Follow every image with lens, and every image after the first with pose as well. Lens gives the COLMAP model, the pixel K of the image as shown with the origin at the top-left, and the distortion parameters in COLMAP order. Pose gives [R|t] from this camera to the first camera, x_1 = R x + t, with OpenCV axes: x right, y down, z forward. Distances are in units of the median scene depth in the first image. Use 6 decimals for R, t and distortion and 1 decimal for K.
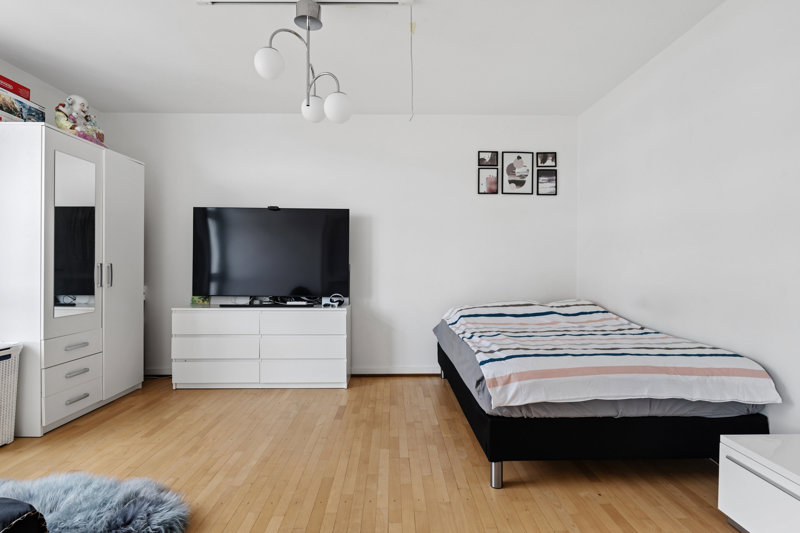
lens RADIAL K [[392.4, 0, 400.6], [0, 392.4, 267.6], [0, 0, 1]] dist [-0.001789, -0.000881]
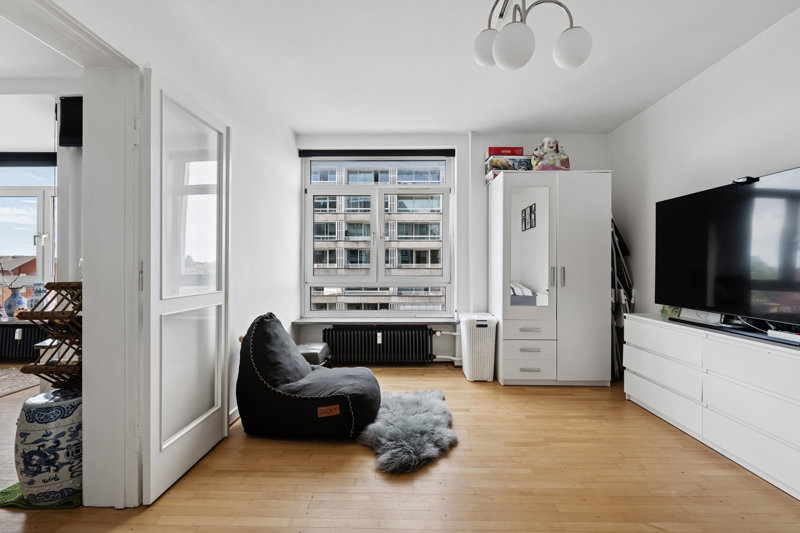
lens RADIAL K [[338.9, 0, 386.6], [0, 338.9, 263.8], [0, 0, 1]] dist [-0.004644, -0.000410]
pose [[-0.039349, -0.005098, -0.999213, 0.322993], [-0.006129, 0.999969, -0.004860, -0.013384], [0.999207, 0.005933, -0.039379, 0.541753]]
